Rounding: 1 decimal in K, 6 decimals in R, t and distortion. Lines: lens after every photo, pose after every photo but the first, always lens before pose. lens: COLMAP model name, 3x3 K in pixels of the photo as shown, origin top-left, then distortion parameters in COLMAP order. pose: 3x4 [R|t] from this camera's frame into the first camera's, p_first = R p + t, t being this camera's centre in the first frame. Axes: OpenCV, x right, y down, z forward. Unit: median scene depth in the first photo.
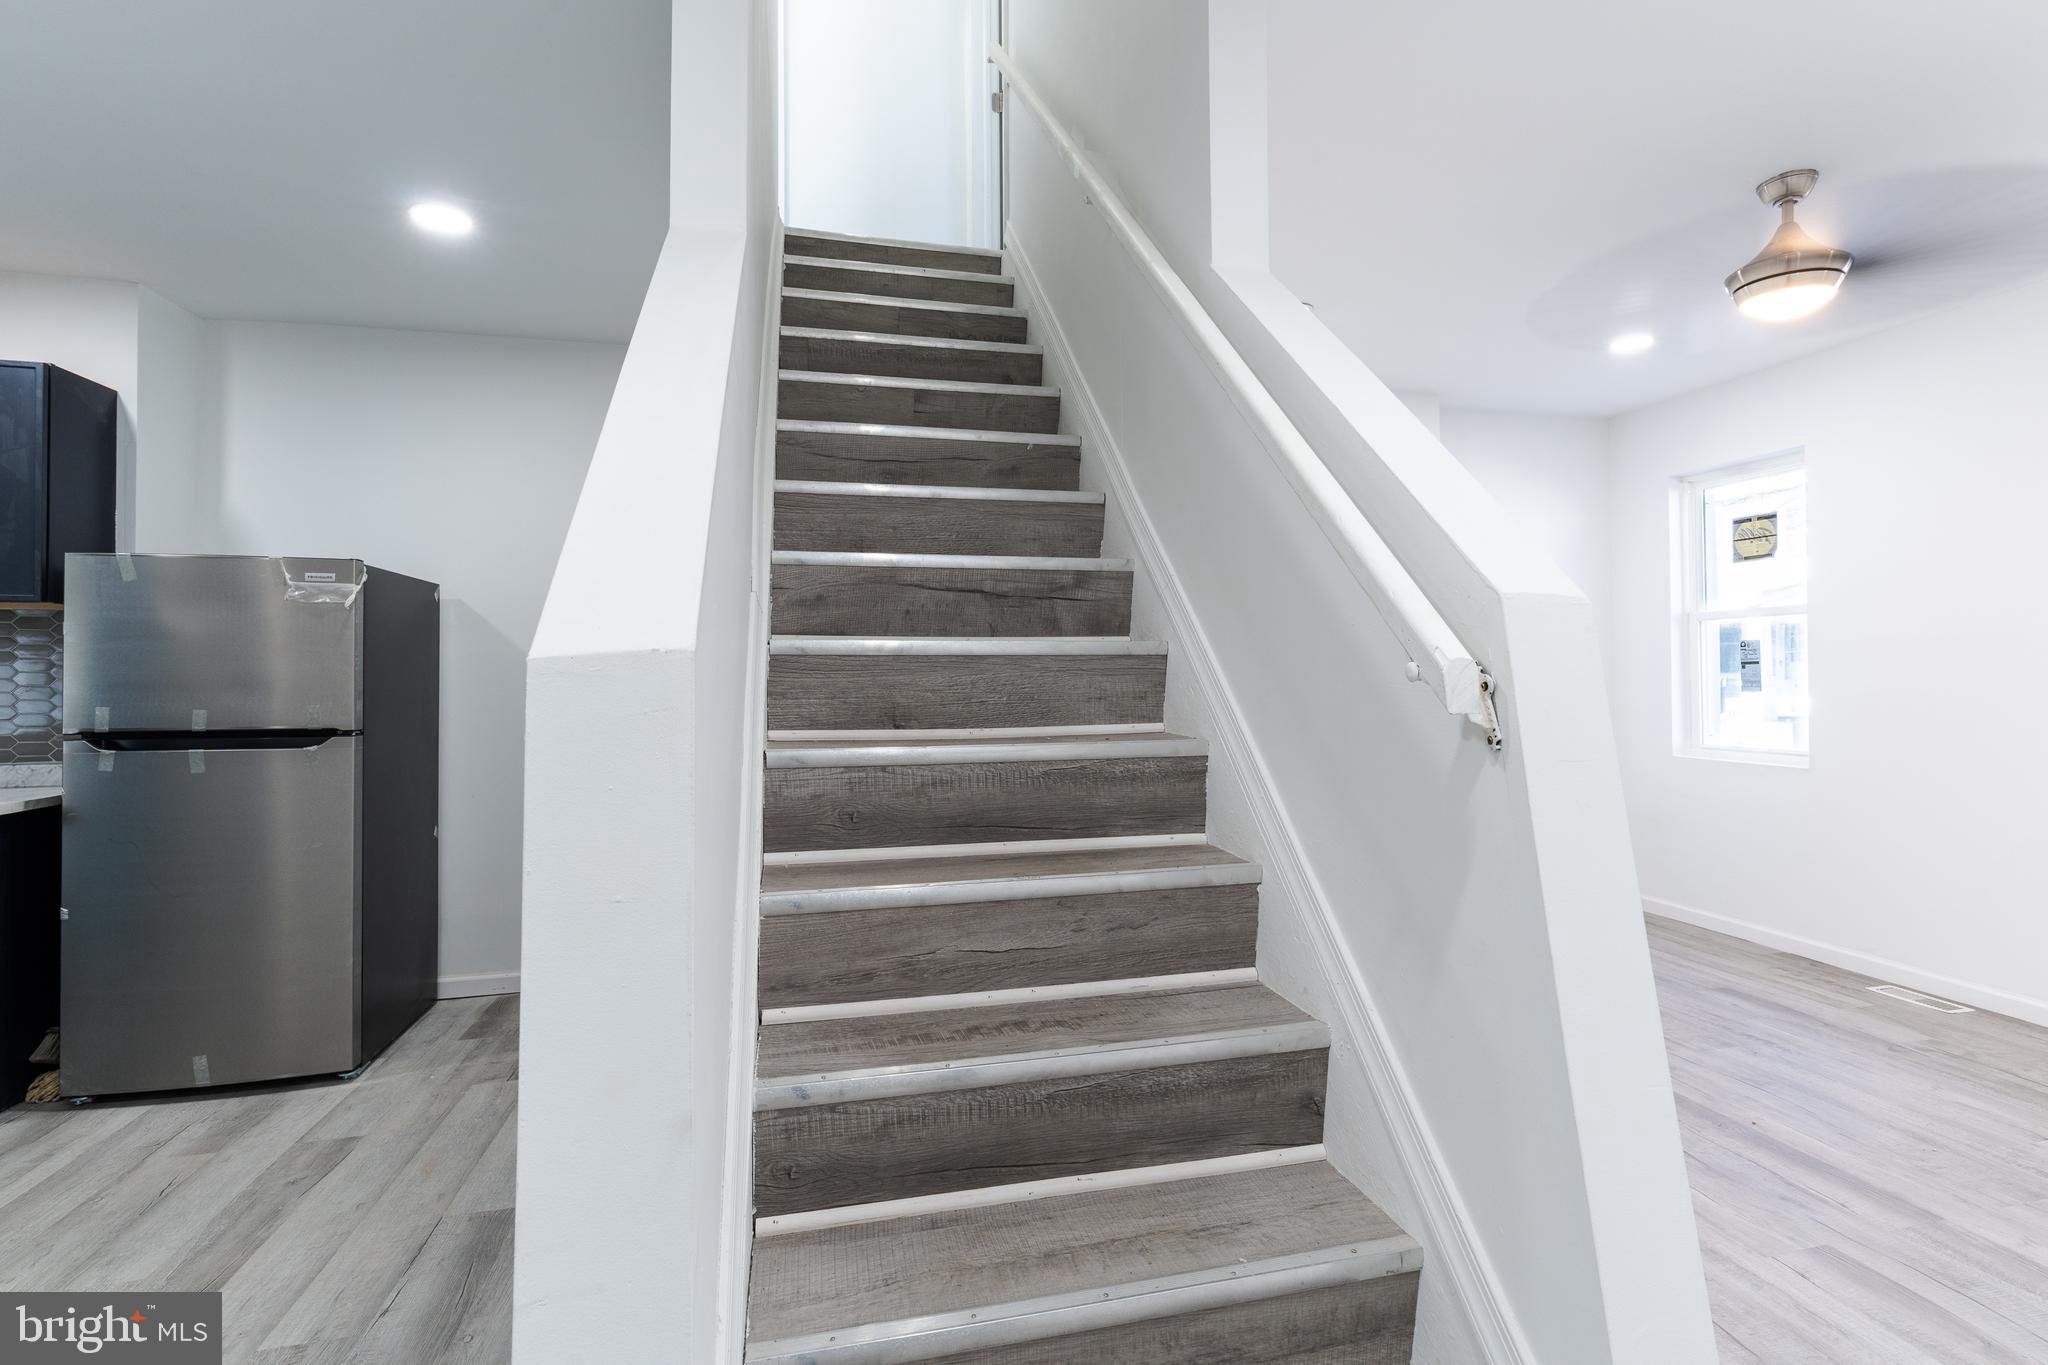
lens RADIAL K [[941.5, 0, 1033.8], [0, 941.5, 675.1], [0, 0, 1]] dist [-0.002183, 0.000280]
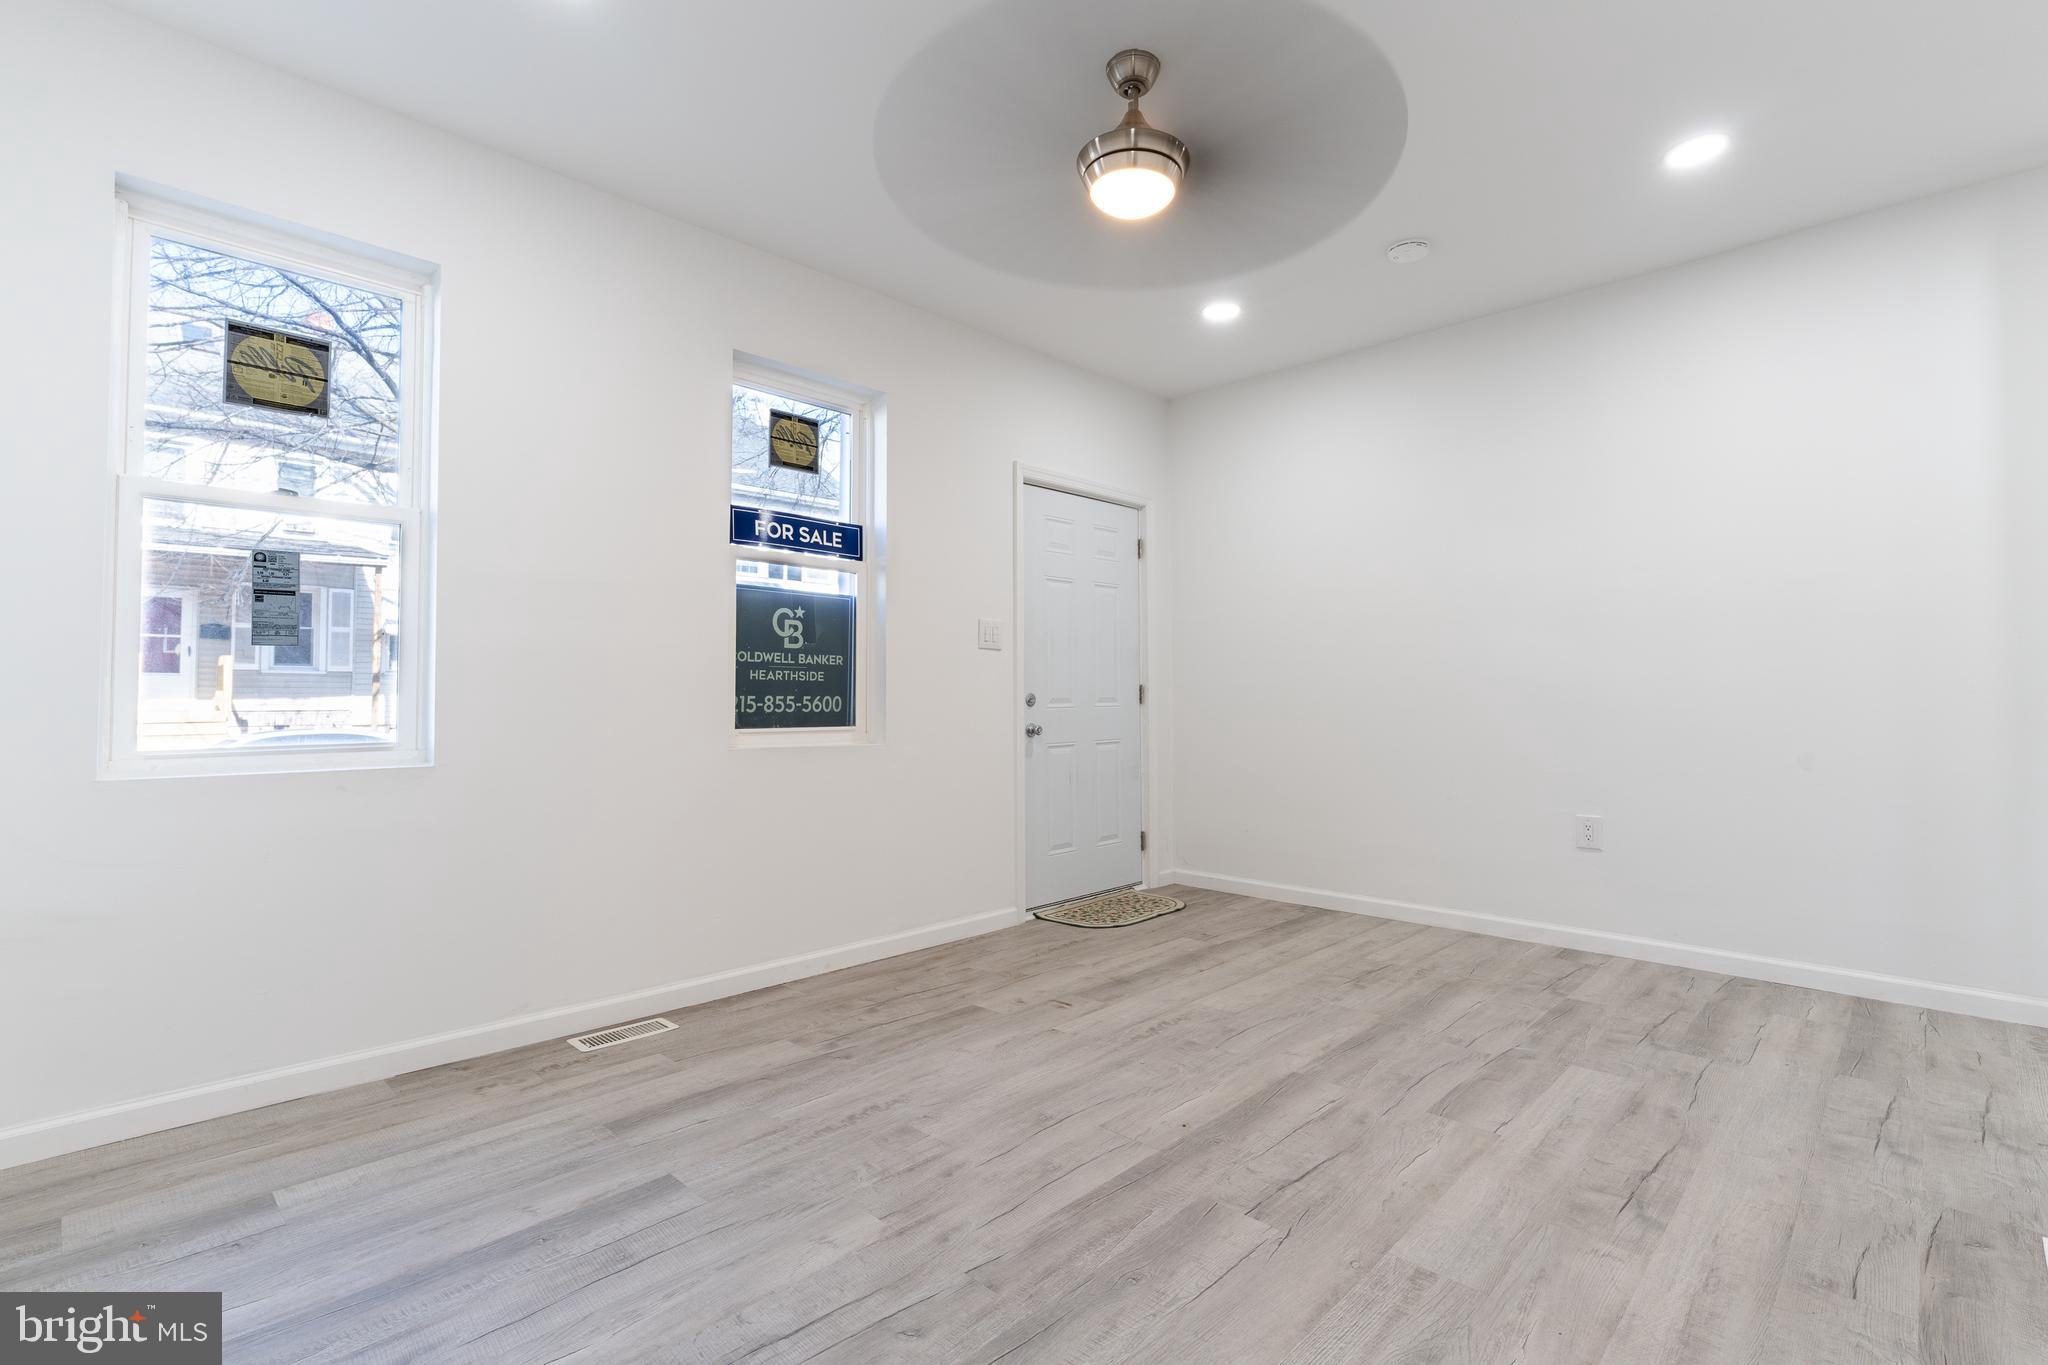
lens RADIAL K [[941.5, 0, 1028.1], [0, 941.5, 677.2], [0, 0, 1]] dist [-0.002183, 0.000280]
pose [[-0.535021, 0.027424, 0.844394, 0.095023], [0.003142, 0.999531, -0.030471, 0.083495], [-0.844833, -0.013649, -0.534856, 1.404104]]
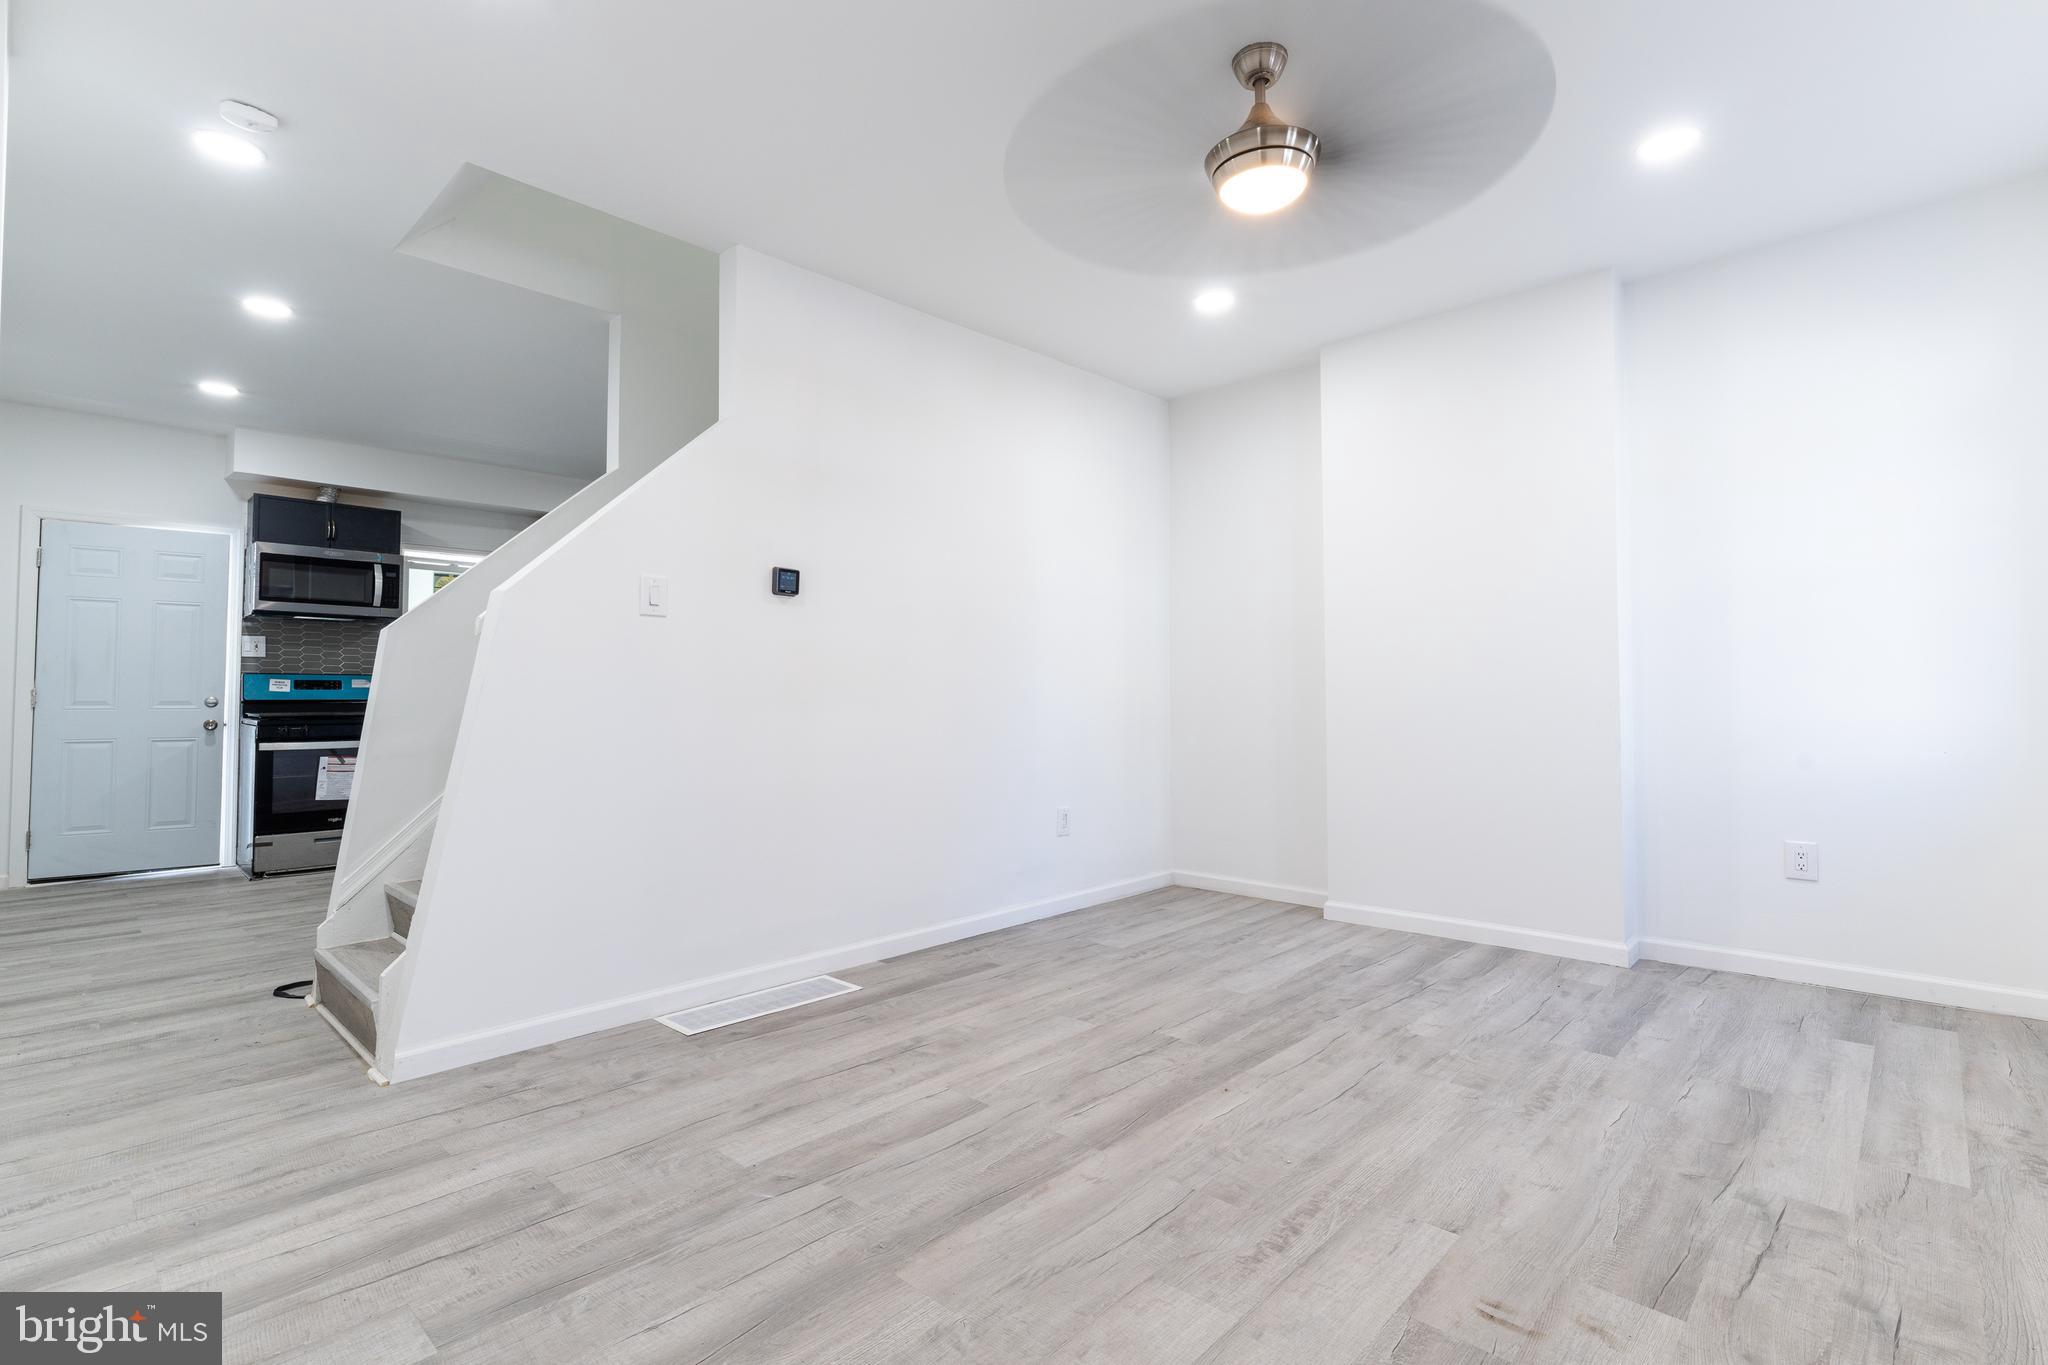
lens RADIAL K [[941.5, 0, 1027.6], [0, 941.5, 679.5], [0, 0, 1]] dist [-0.002183, 0.000280]
pose [[0.540354, -0.010663, -0.841370, 1.284973], [0.005927, 0.999943, -0.008866, 0.067646], [0.841417, -0.000196, 0.540386, 0.291828]]
